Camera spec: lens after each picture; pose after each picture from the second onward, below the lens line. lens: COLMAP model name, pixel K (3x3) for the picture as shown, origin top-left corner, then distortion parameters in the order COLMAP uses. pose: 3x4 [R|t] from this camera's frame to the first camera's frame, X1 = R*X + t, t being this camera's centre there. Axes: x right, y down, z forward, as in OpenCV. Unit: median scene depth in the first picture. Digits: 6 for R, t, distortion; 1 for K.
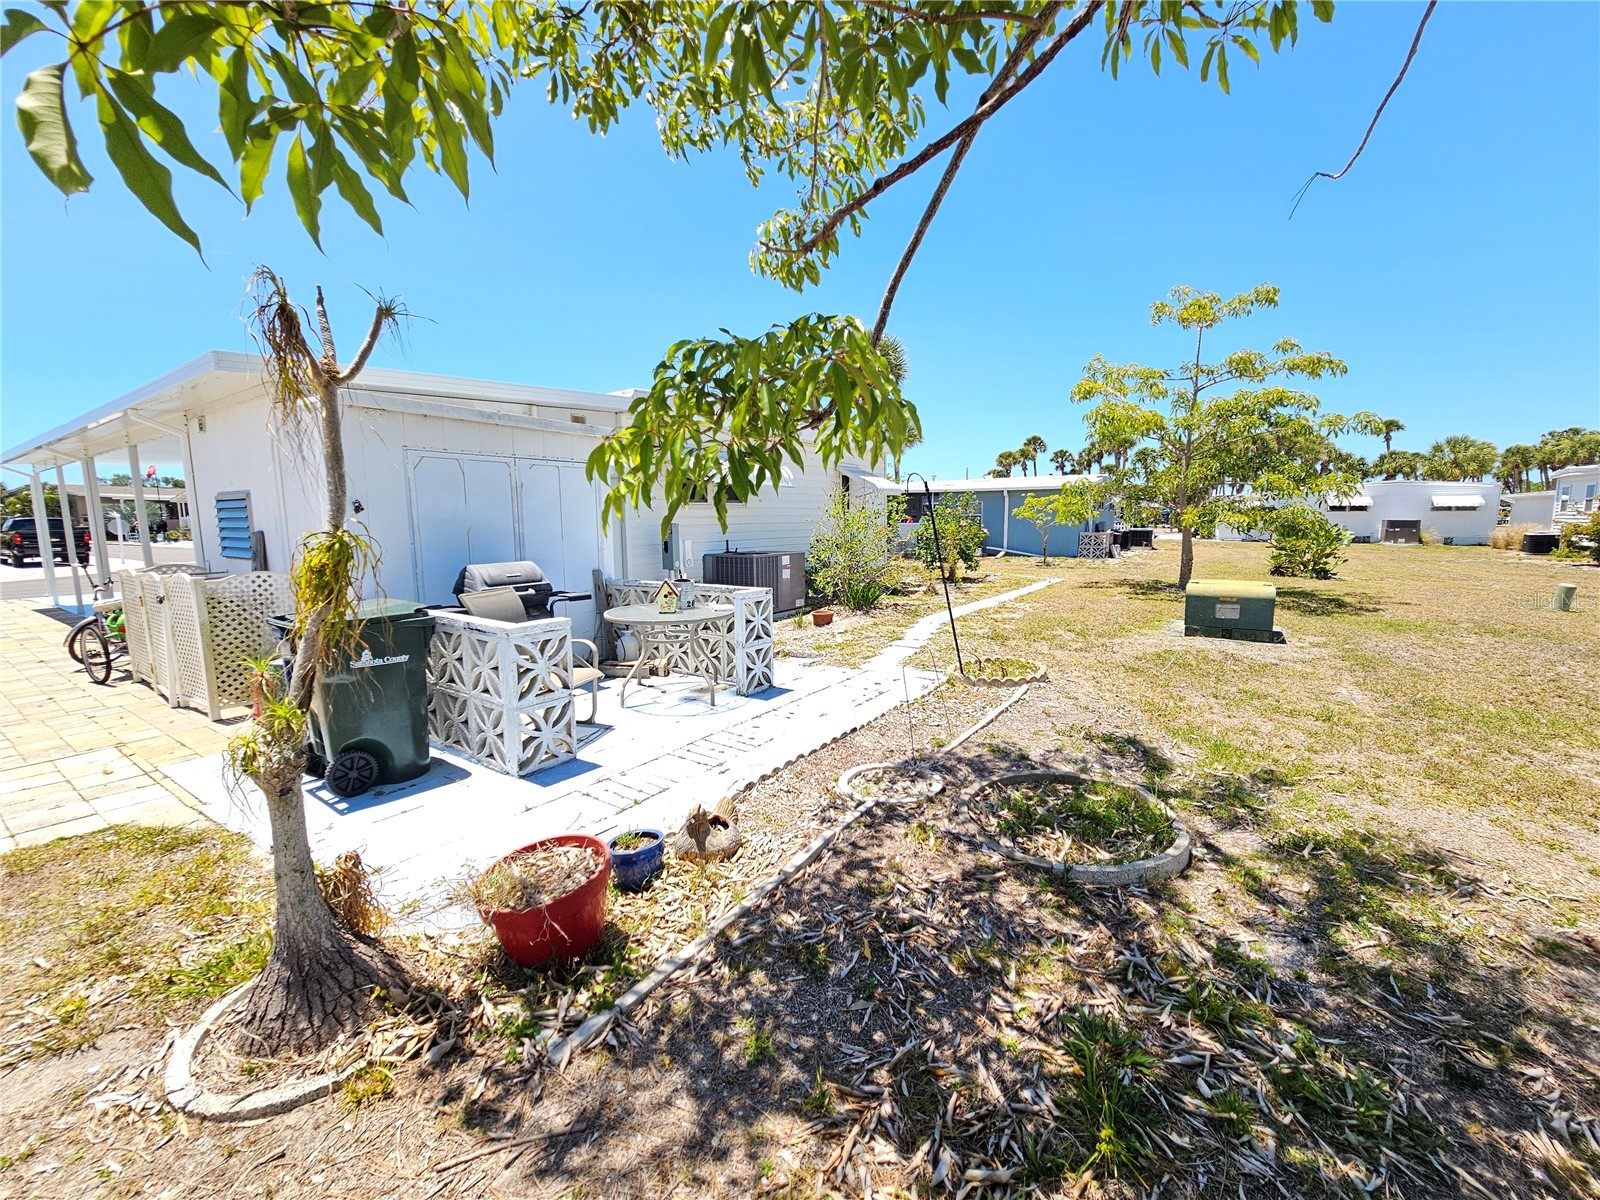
lens RADIAL K [[651.7, 0, 803.3], [0, 651.7, 599.3], [0, 0, 1]] dist [-0.000876, -0.000004]
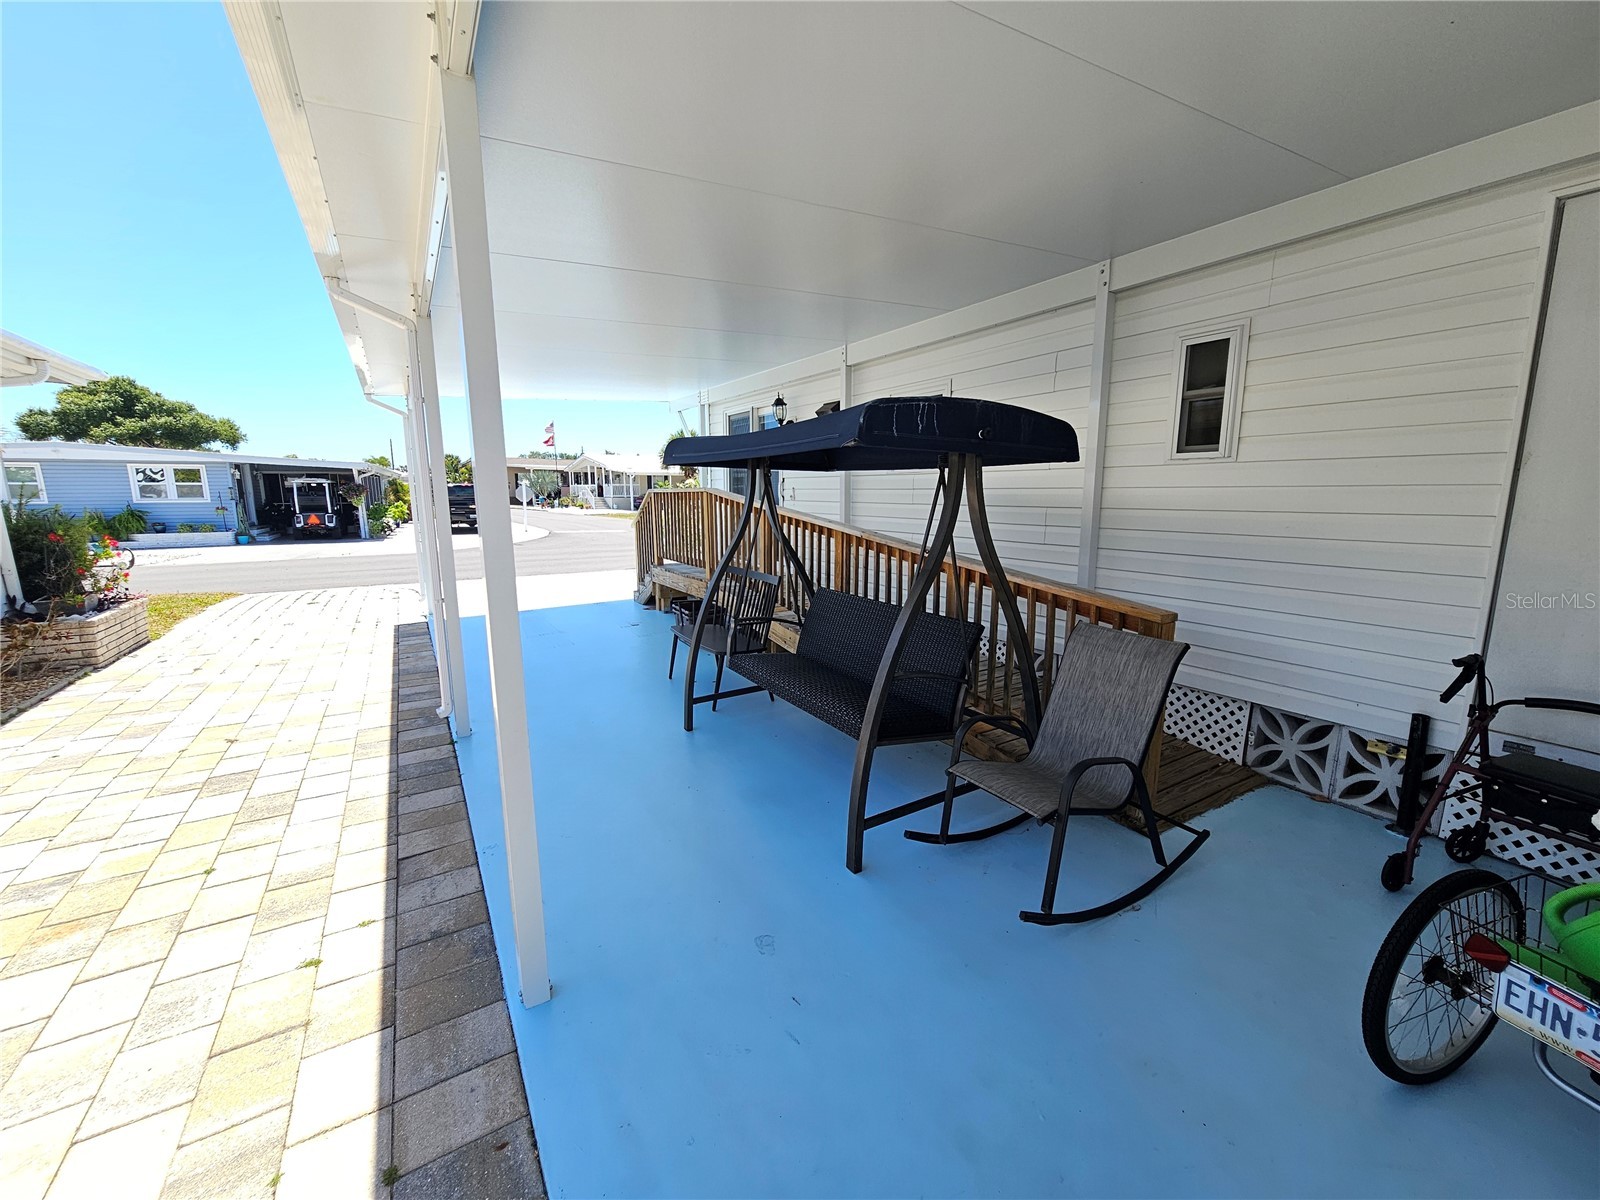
lens RADIAL K [[651.7, 0, 802.1], [0, 651.7, 602.0], [0, 0, 1]] dist [-0.000876, -0.000004]
pose [[0.908531, 0.080518, -0.409986, -0.137394], [-0.063161, 0.996446, 0.055730, -0.016052], [0.413017, -0.024738, 0.910387, 0.159075]]
